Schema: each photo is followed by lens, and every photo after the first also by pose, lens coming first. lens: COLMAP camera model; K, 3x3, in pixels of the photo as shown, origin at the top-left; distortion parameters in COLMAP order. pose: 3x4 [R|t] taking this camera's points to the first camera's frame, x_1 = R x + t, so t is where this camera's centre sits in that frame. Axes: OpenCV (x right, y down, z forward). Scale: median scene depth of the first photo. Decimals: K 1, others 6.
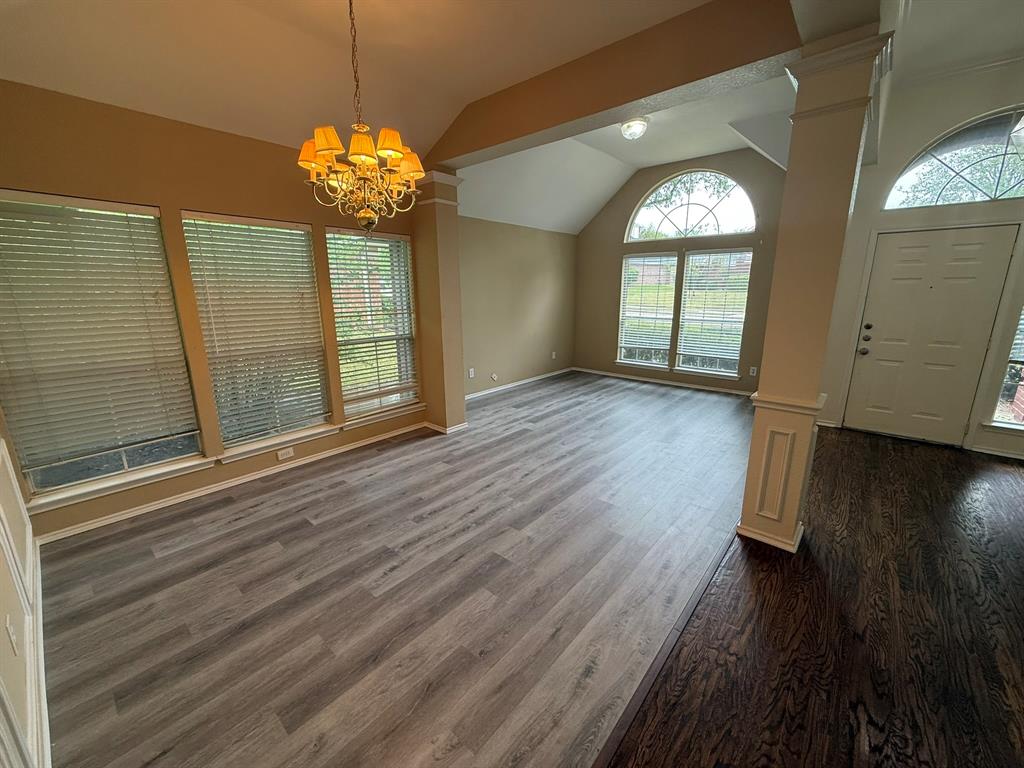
lens RADIAL K [[403.6, 0, 514.2], [0, 403.6, 385.0], [0, 0, 1]] dist [-0.001285, -0.000854]
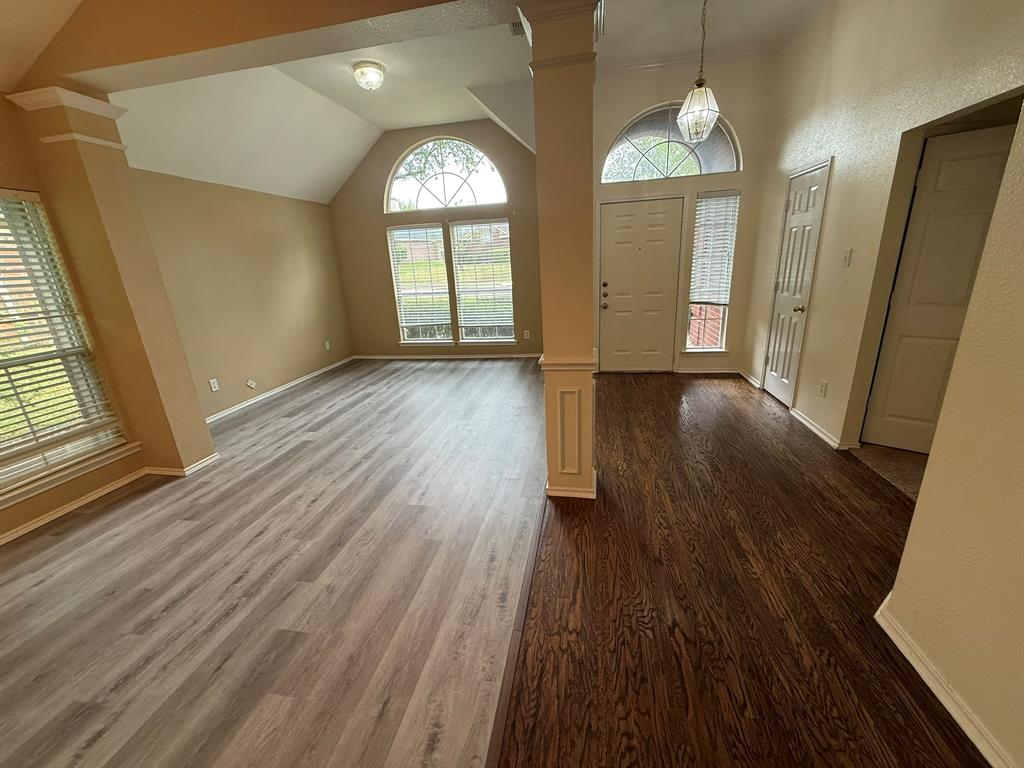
lens RADIAL K [[403.6, 0, 510.8], [0, 403.6, 387.2], [0, 0, 1]] dist [-0.001285, -0.000854]
pose [[0.864109, -0.190258, 0.465959, 0.036329], [0.163989, 0.981708, 0.096732, -0.011506], [-0.475840, -0.007174, 0.879503, 0.107416]]
